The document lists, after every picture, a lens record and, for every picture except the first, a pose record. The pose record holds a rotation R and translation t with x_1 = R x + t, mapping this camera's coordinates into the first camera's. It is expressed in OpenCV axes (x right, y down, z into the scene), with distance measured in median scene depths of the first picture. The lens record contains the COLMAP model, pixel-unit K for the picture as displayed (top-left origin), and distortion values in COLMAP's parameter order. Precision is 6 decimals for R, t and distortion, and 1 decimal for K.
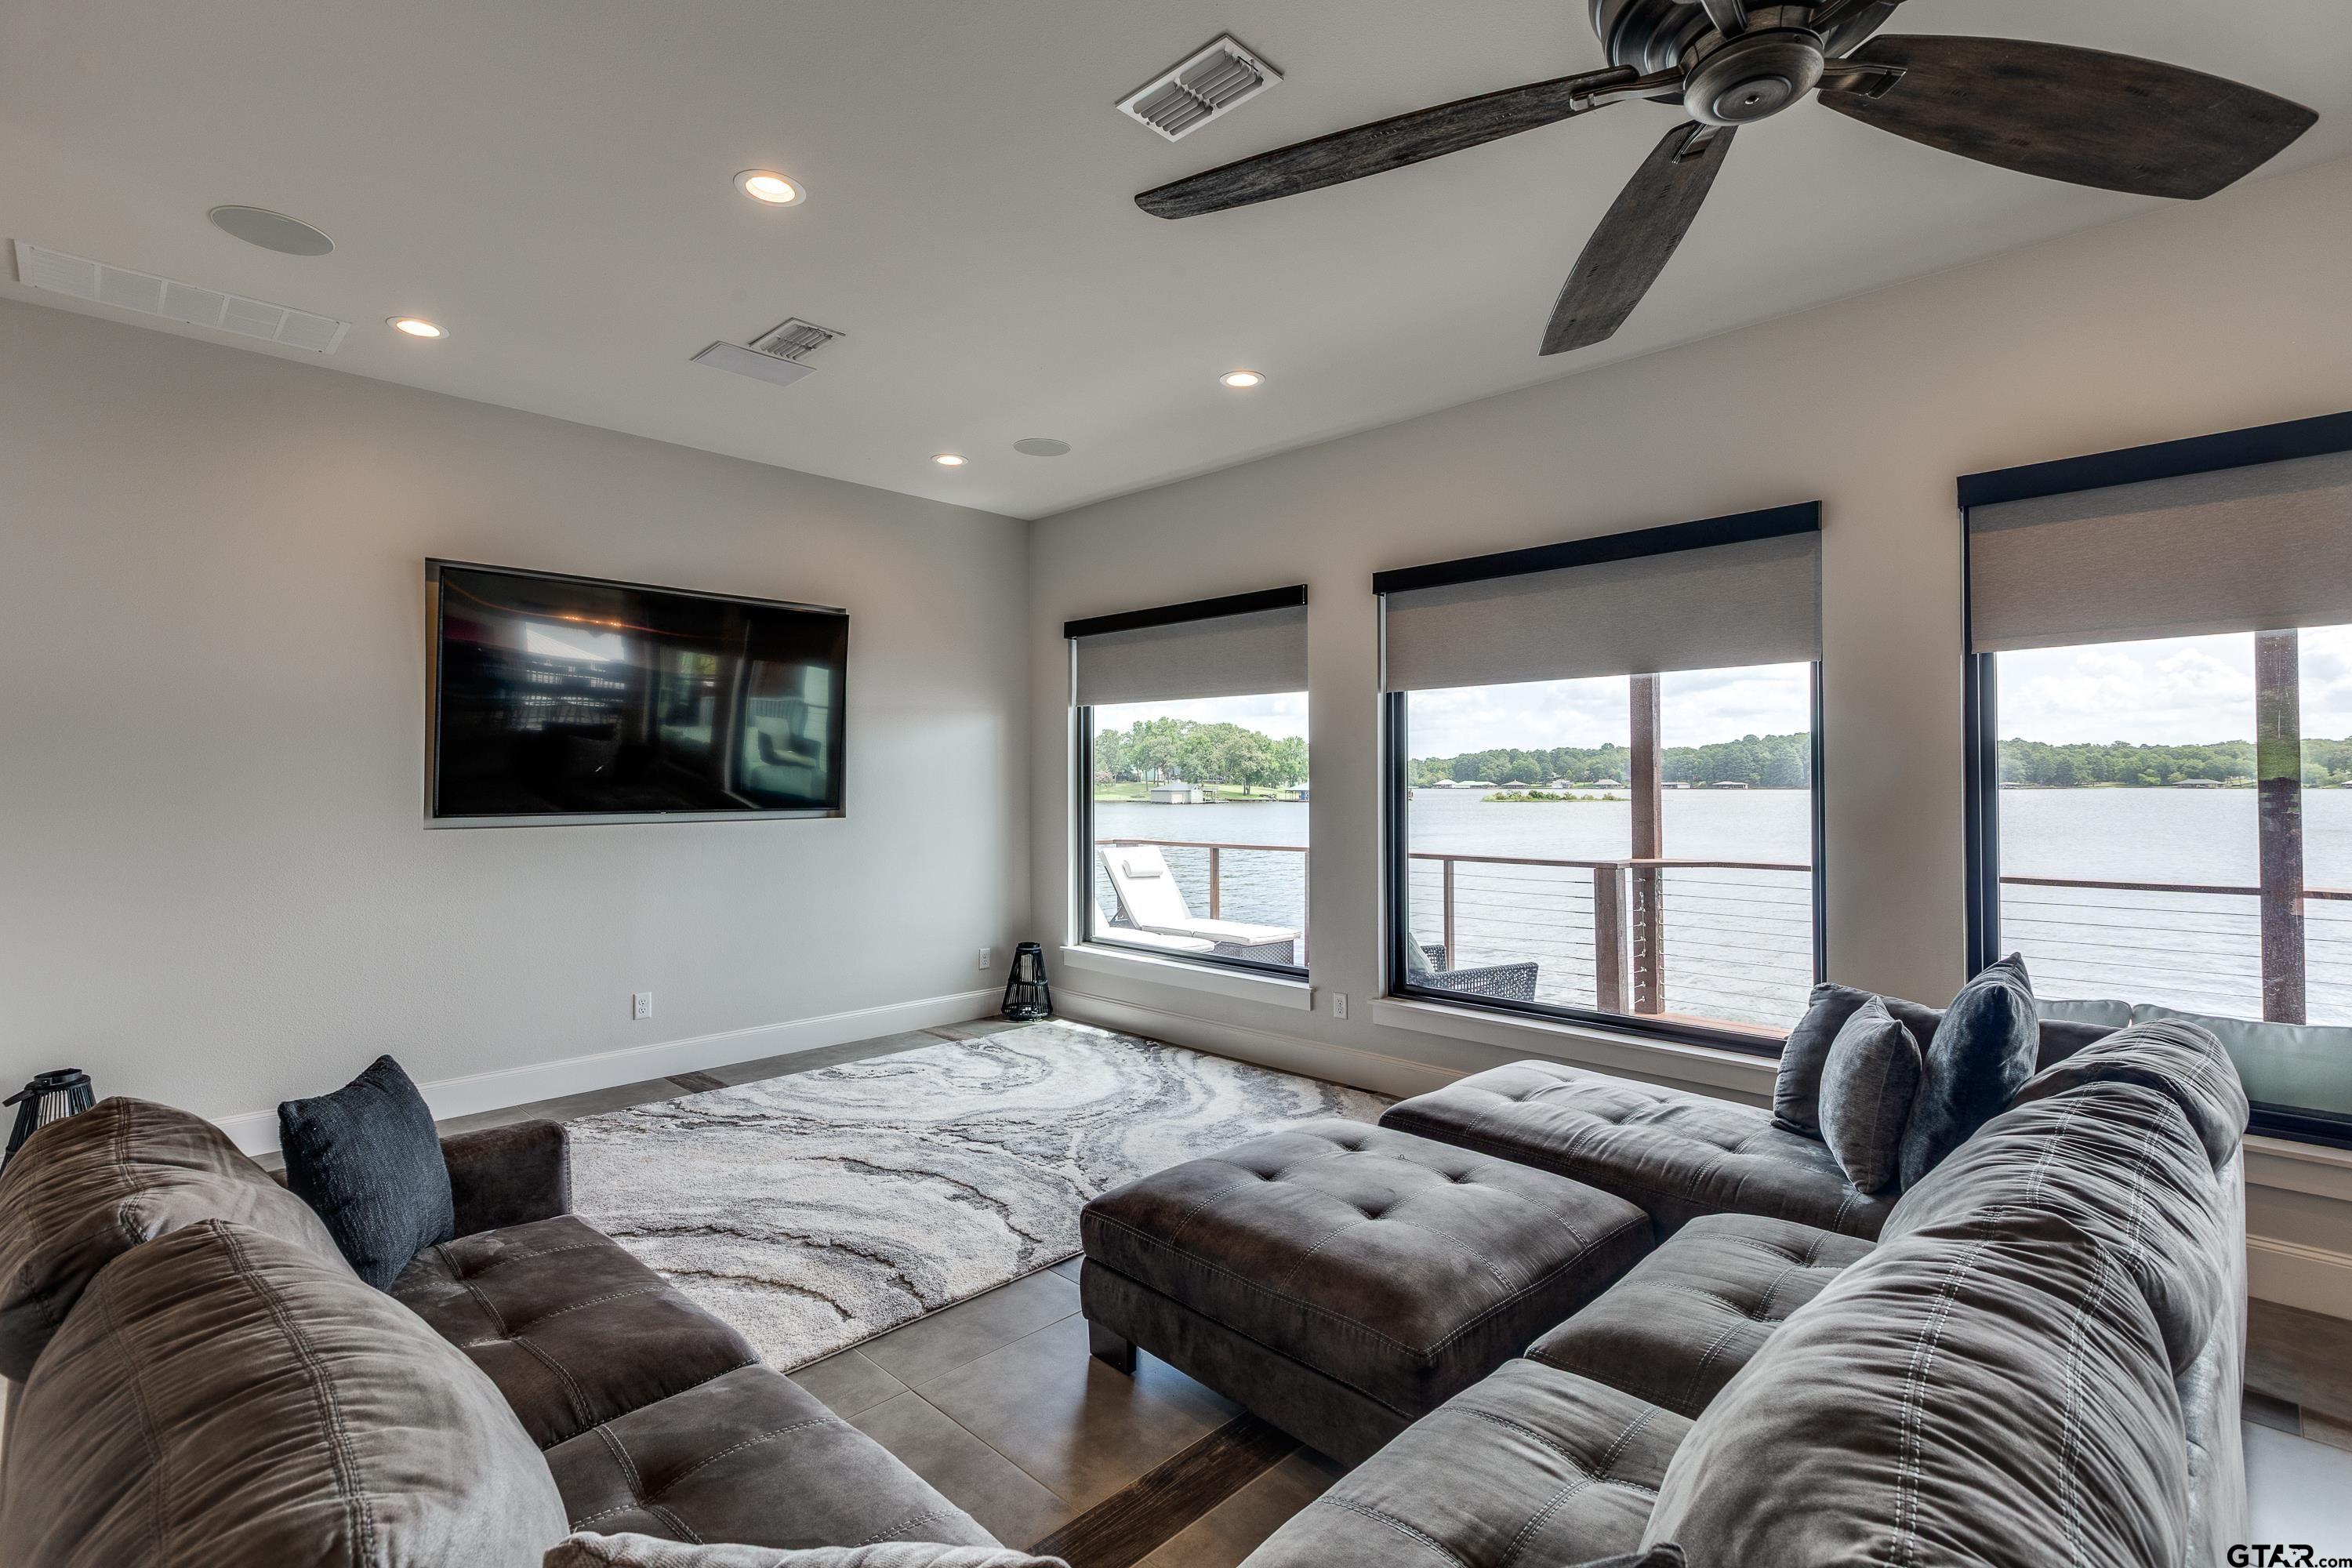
lens RADIAL K [[1086.5, 0, 1172.7], [0, 1086.5, 790.5], [0, 0, 1]] dist [-0.004927, -0.004308]
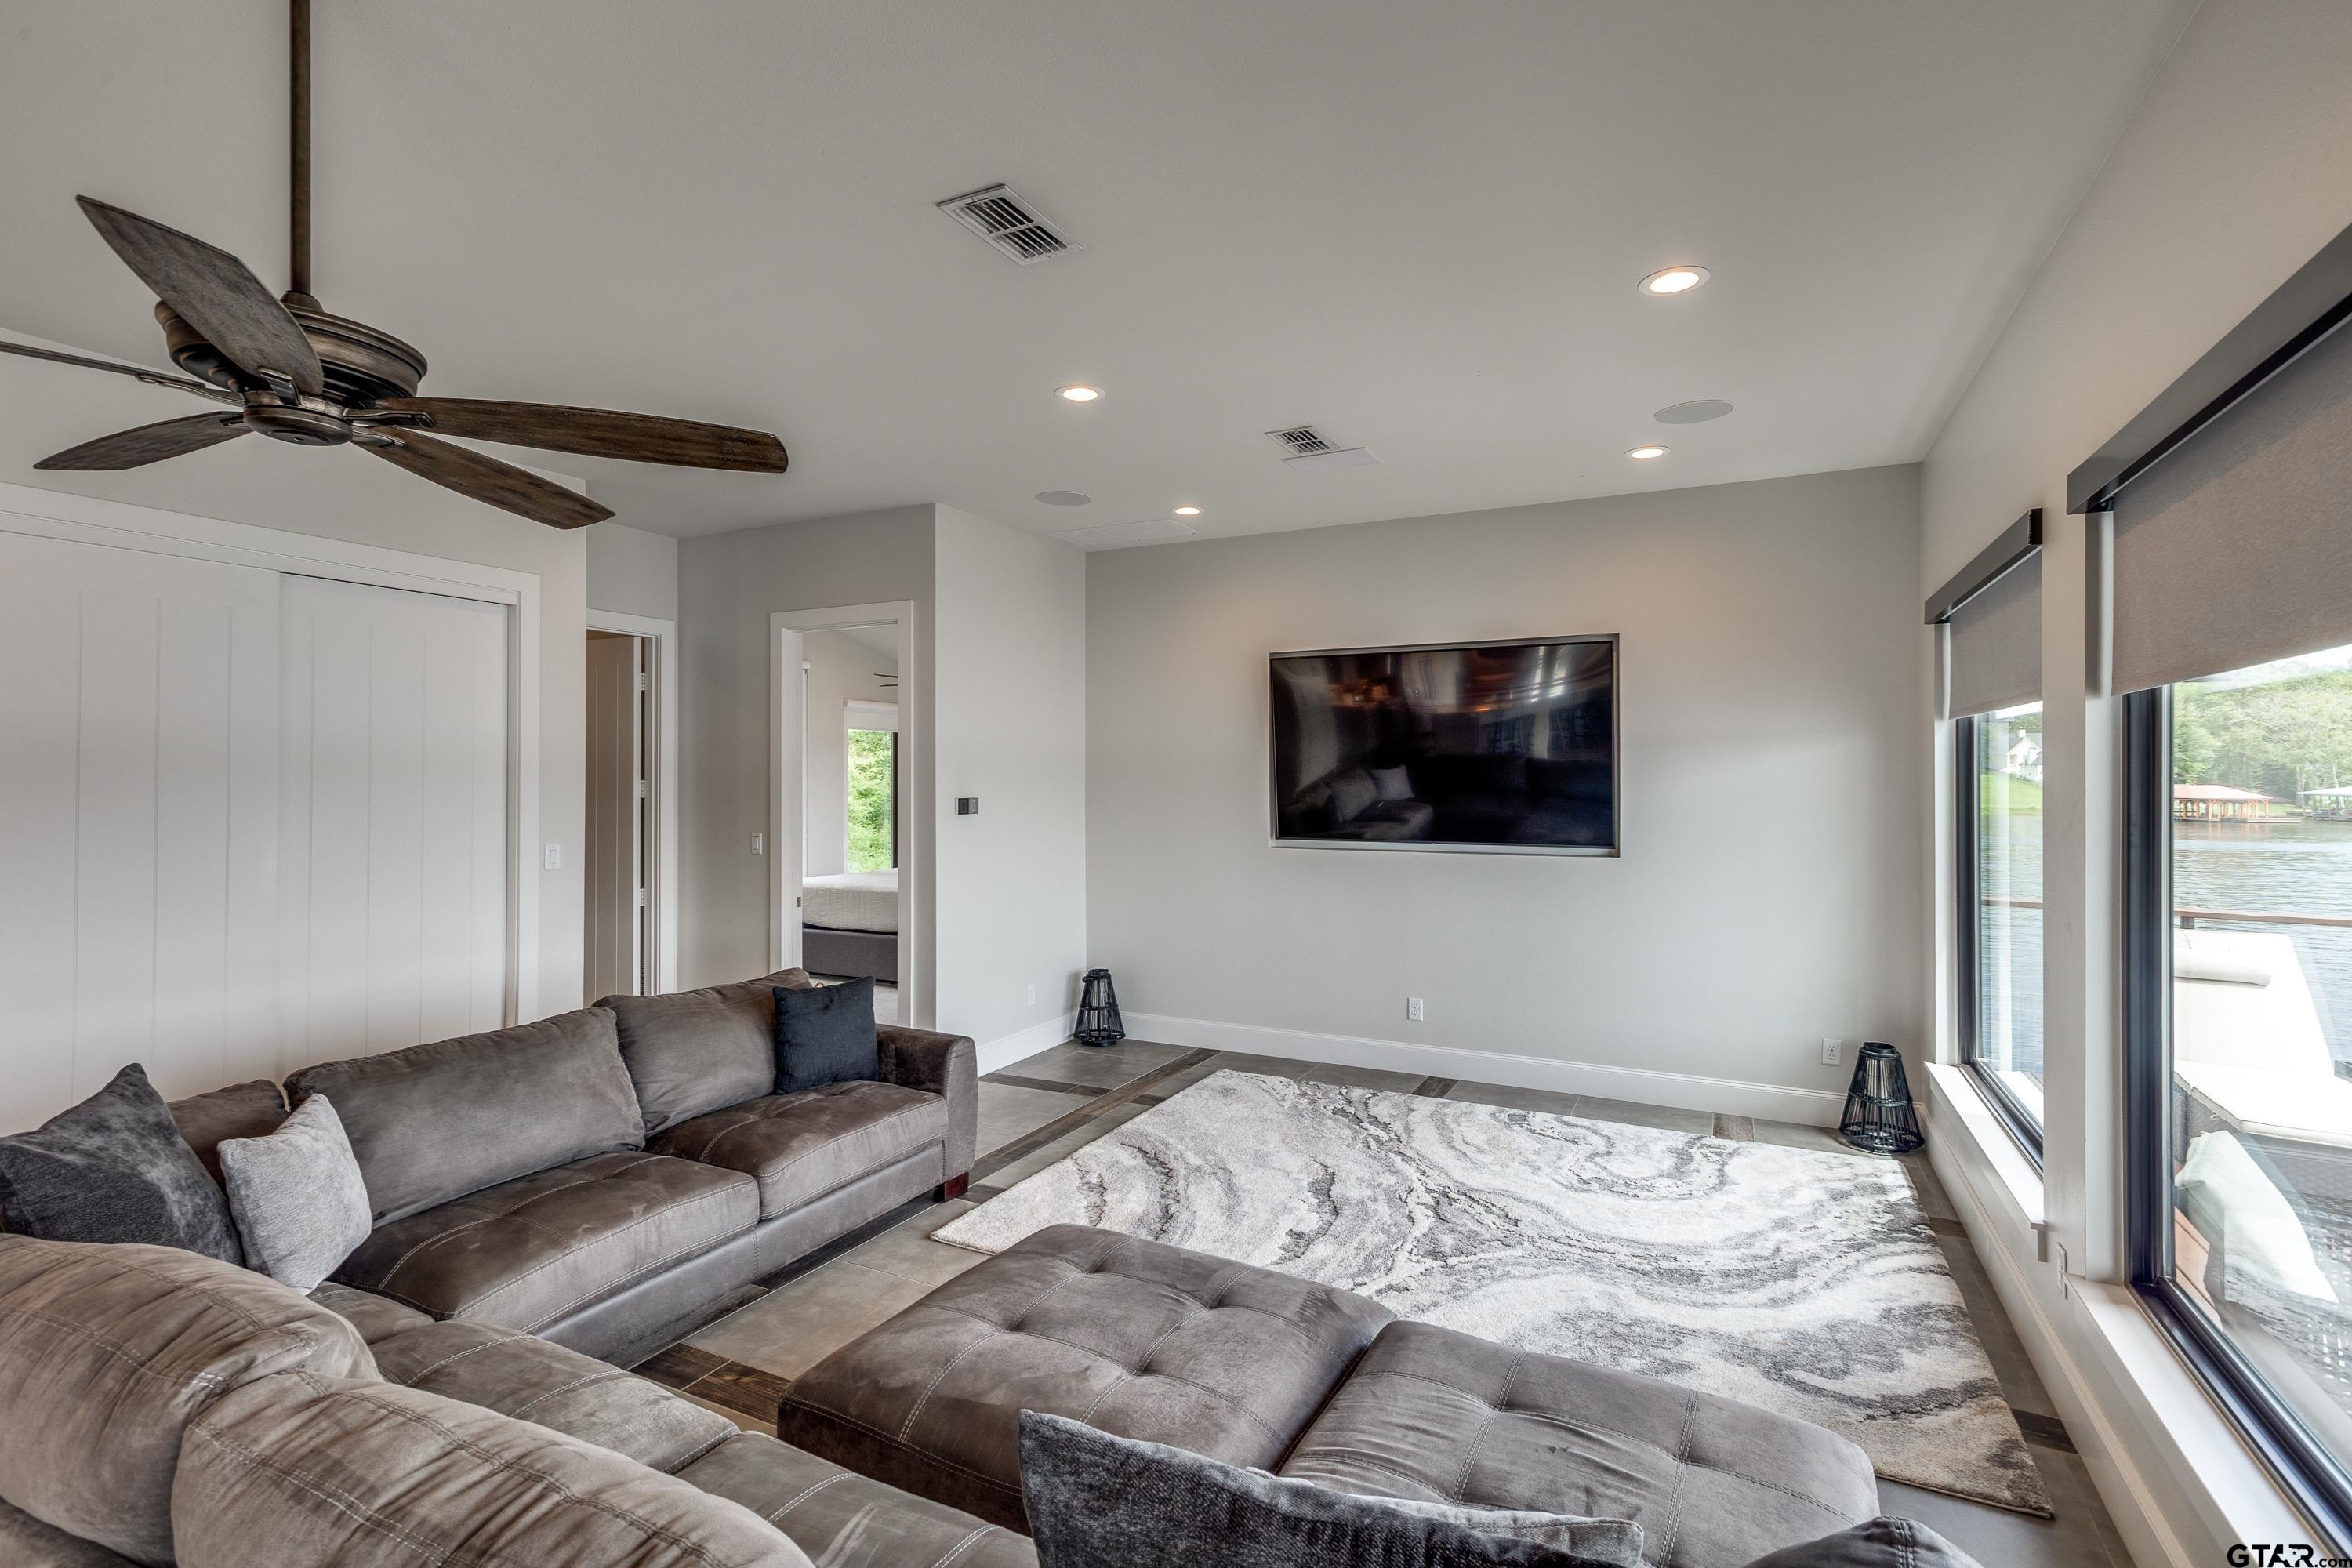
lens RADIAL K [[1086.5, 0, 1173.1], [0, 1086.5, 779.5], [0, 0, 1]] dist [-0.004927, -0.004308]
pose [[0.298626, 0.003934, -0.954362, 0.621183], [-0.013691, 0.999906, -0.000163, -0.049333], [0.954272, 0.013115, 0.298652, 0.465637]]
